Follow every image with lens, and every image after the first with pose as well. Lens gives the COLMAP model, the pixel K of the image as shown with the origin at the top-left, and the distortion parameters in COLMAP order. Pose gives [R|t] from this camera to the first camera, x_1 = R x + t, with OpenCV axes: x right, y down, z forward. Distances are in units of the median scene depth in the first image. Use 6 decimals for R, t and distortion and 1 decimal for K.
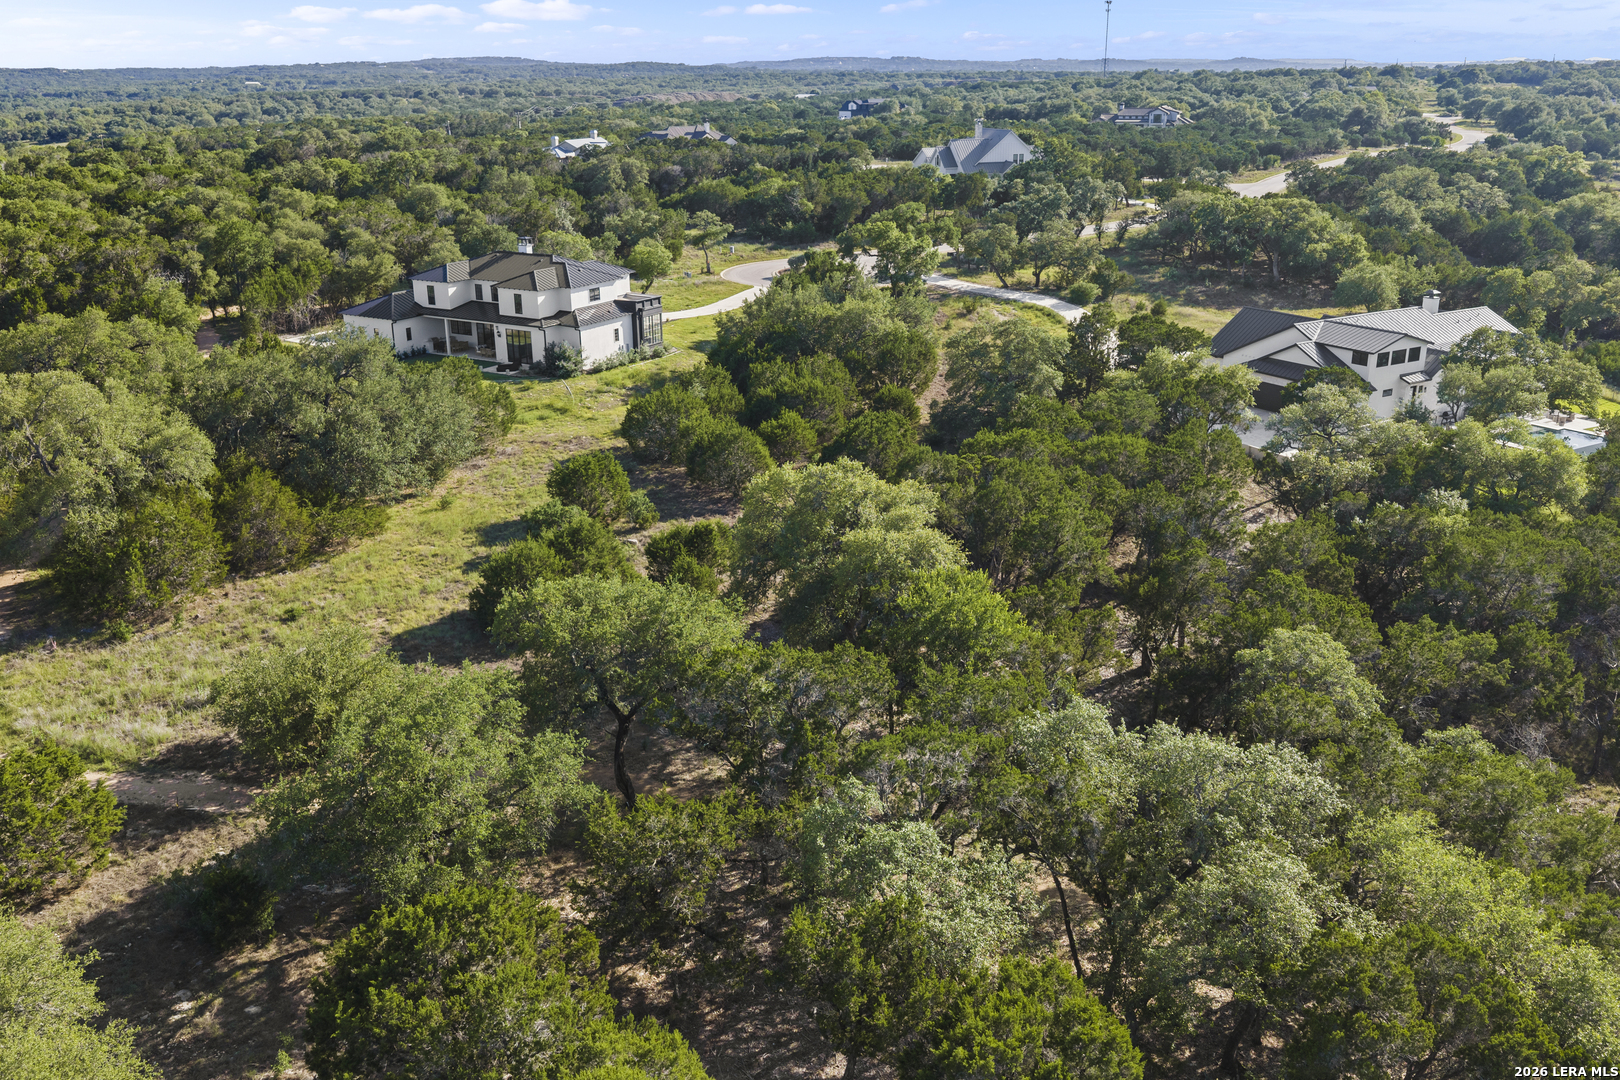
lens RADIAL K [[1347.0, 0, 816.8], [0, 1347.0, 533.2], [0, 0, 1]] dist [0.010530, -0.019670]
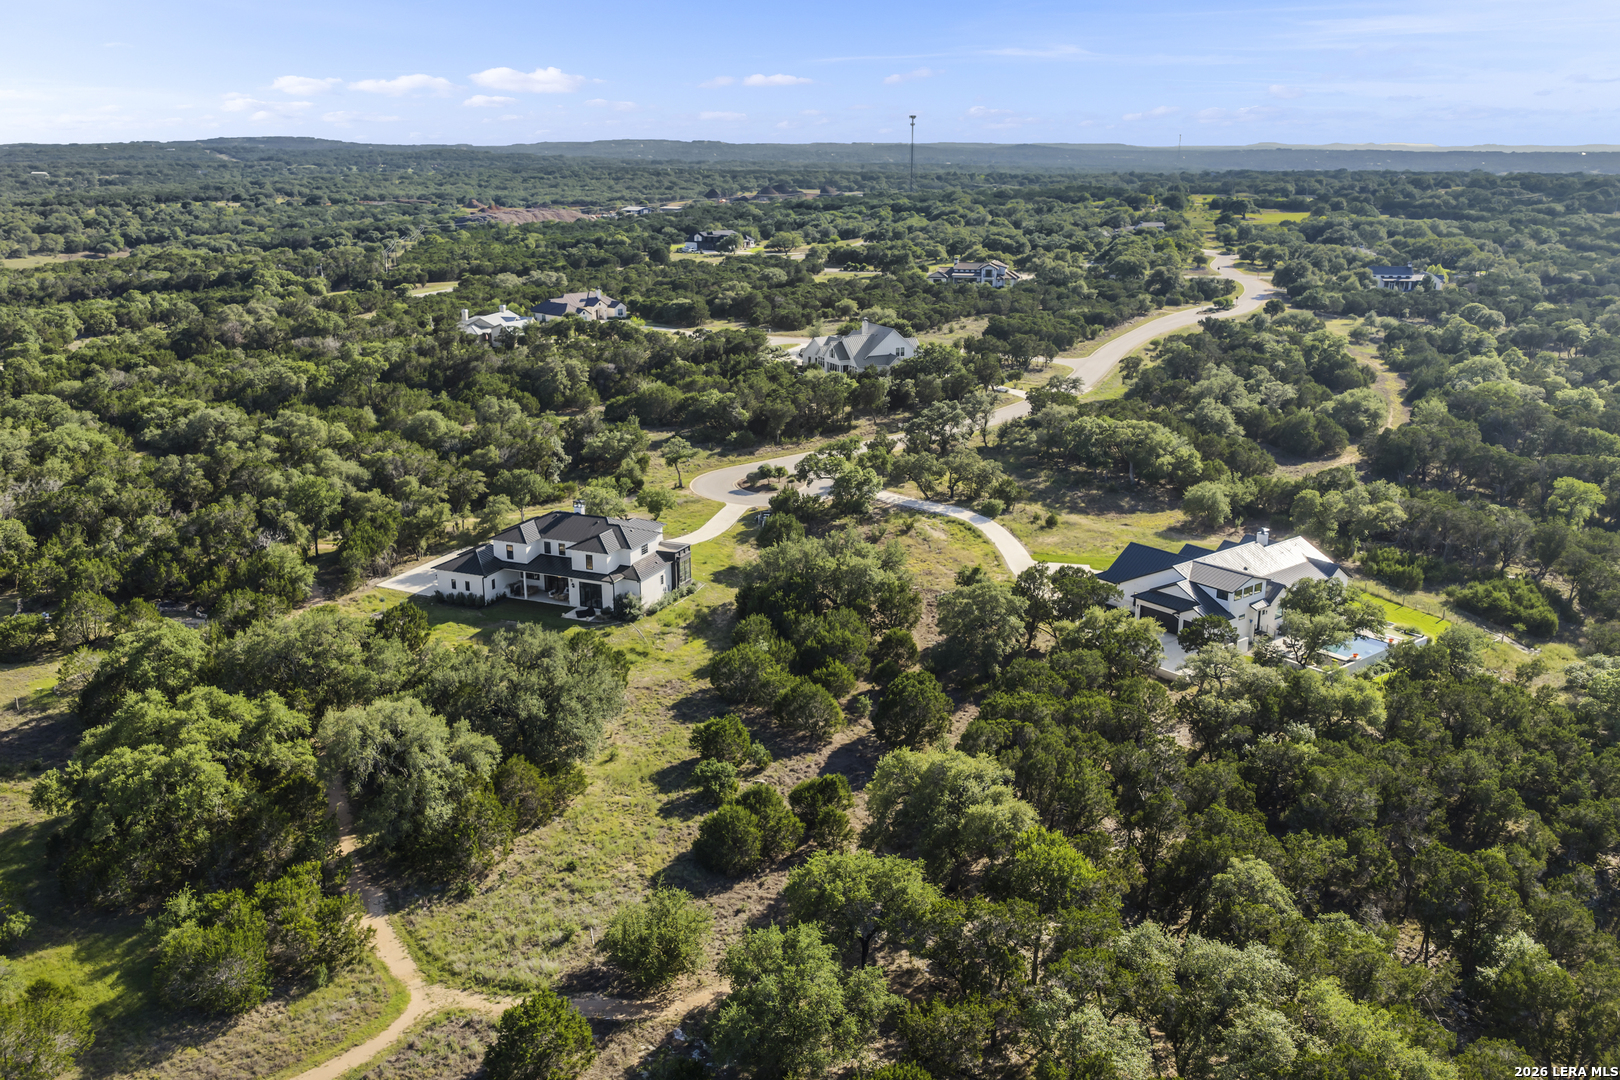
lens RADIAL K [[1337.0, 0, 811.5], [0, 1337.0, 534.8], [0, 0, 1]] dist [0.026679, -0.061168]
pose [[0.990299, -0.033448, 0.134865, -0.184121], [0.040300, 0.998015, -0.048400, -0.126937], [-0.132978, 0.053366, 0.989681, -0.290184]]
